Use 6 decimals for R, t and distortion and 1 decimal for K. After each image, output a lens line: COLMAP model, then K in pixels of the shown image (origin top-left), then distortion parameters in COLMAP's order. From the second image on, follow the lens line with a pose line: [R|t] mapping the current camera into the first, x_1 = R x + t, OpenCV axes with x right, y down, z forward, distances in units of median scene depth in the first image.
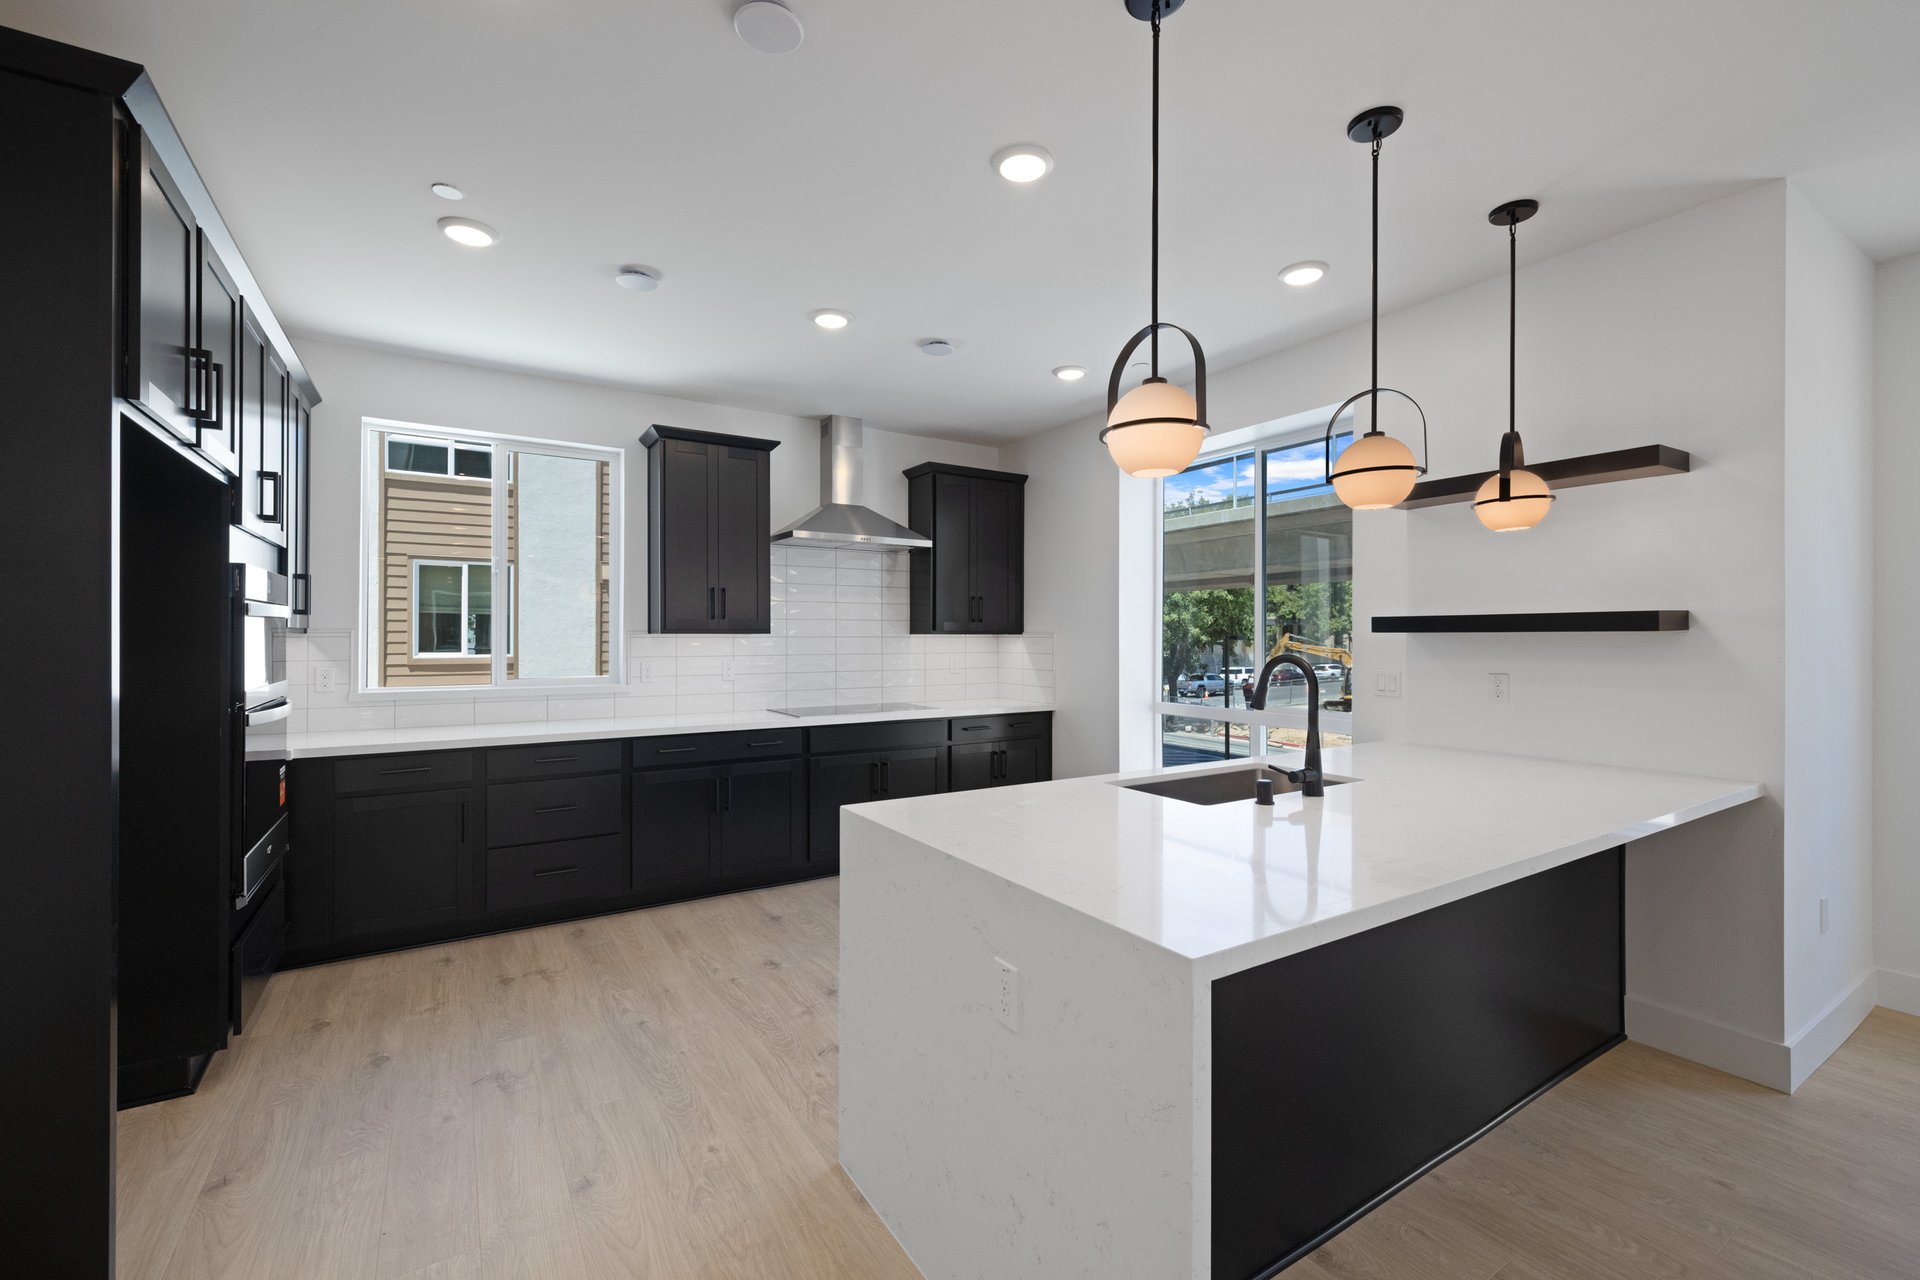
lens RADIAL K [[803.5, 0, 960.0], [0, 803.5, 640.0], [0, 0, 1]] dist [0.002122, 0.000115]
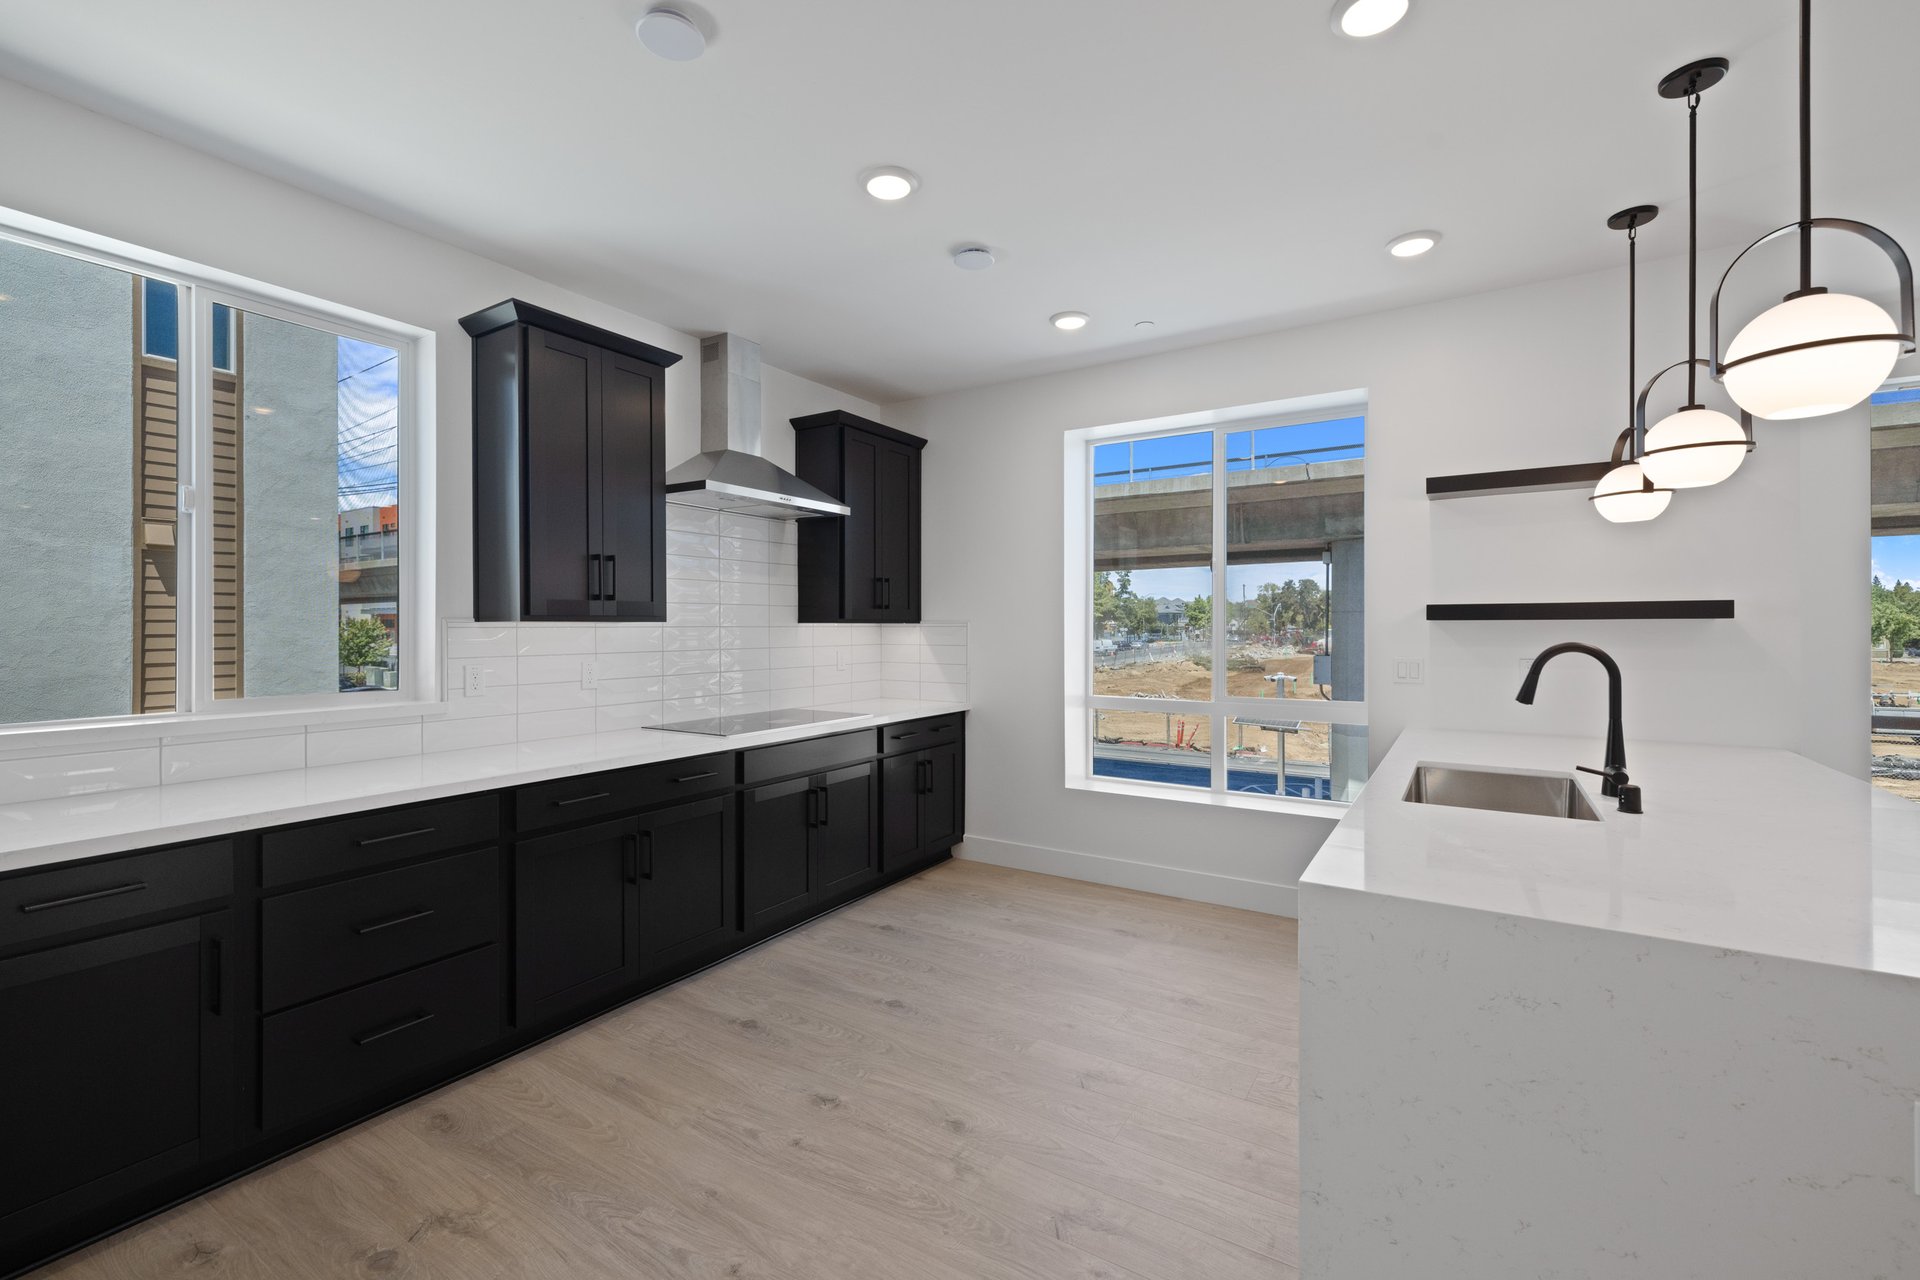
lens RADIAL K [[806.3, 0, 960.5], [0, 806.3, 629.2], [0, 0, 1]] dist [0.001244, 0.000158]
pose [[0.903843, -0.003989, 0.427846, -0.320747], [0.004716, 0.999989, -0.000639, 0.000368], [-0.427839, 0.002596, 0.903851, 0.246724]]
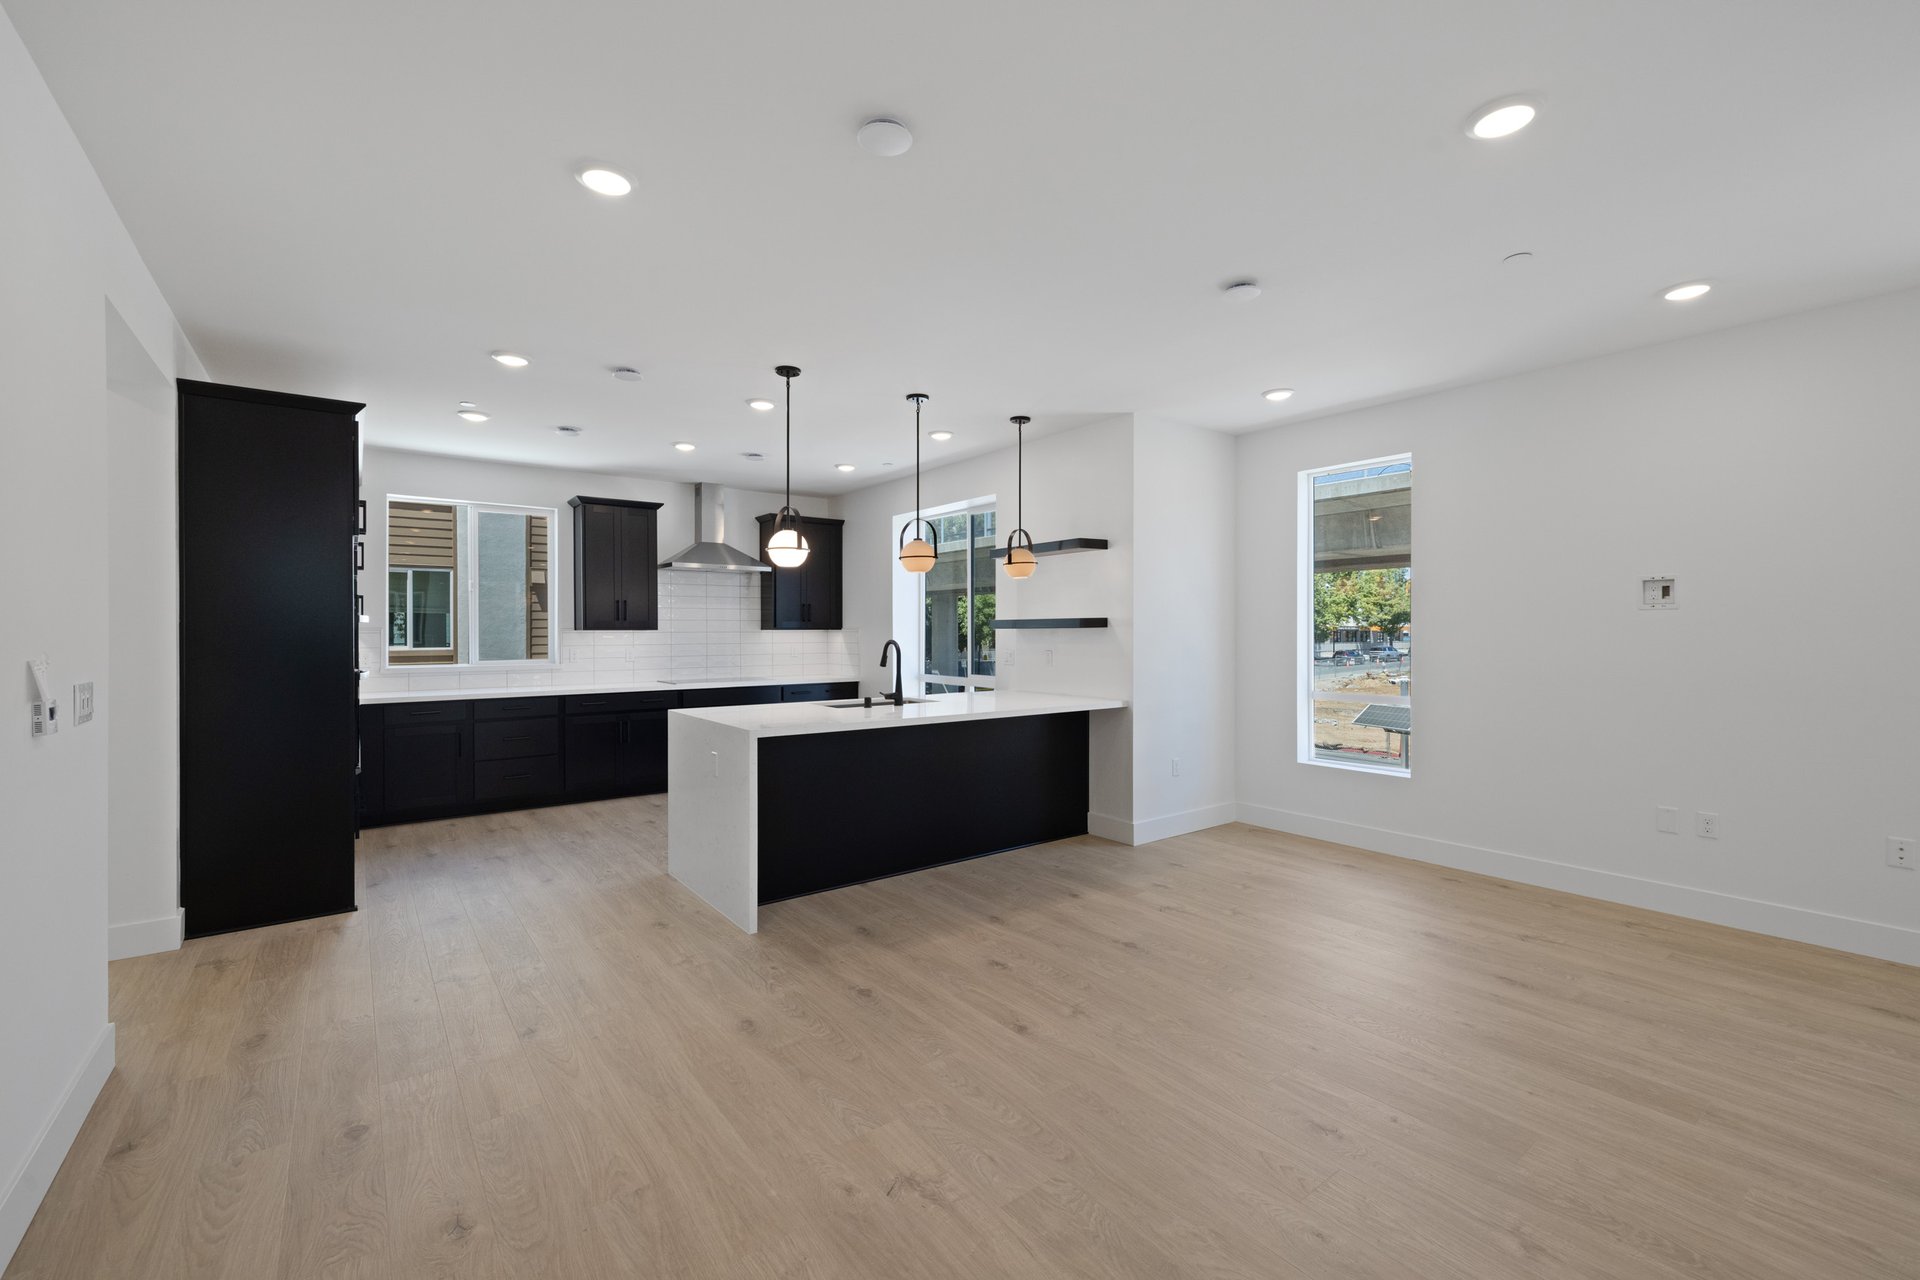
lens RADIAL K [[803.5, 0, 960.0], [0, 803.5, 640.0], [0, 0, 1]] dist [0.002122, 0.000115]
pose [[0.996816, -0.004070, 0.079631, 0.221908], [0.003483, 0.999966, 0.007509, 0.001591], [-0.079659, -0.007208, 0.996796, -0.585672]]
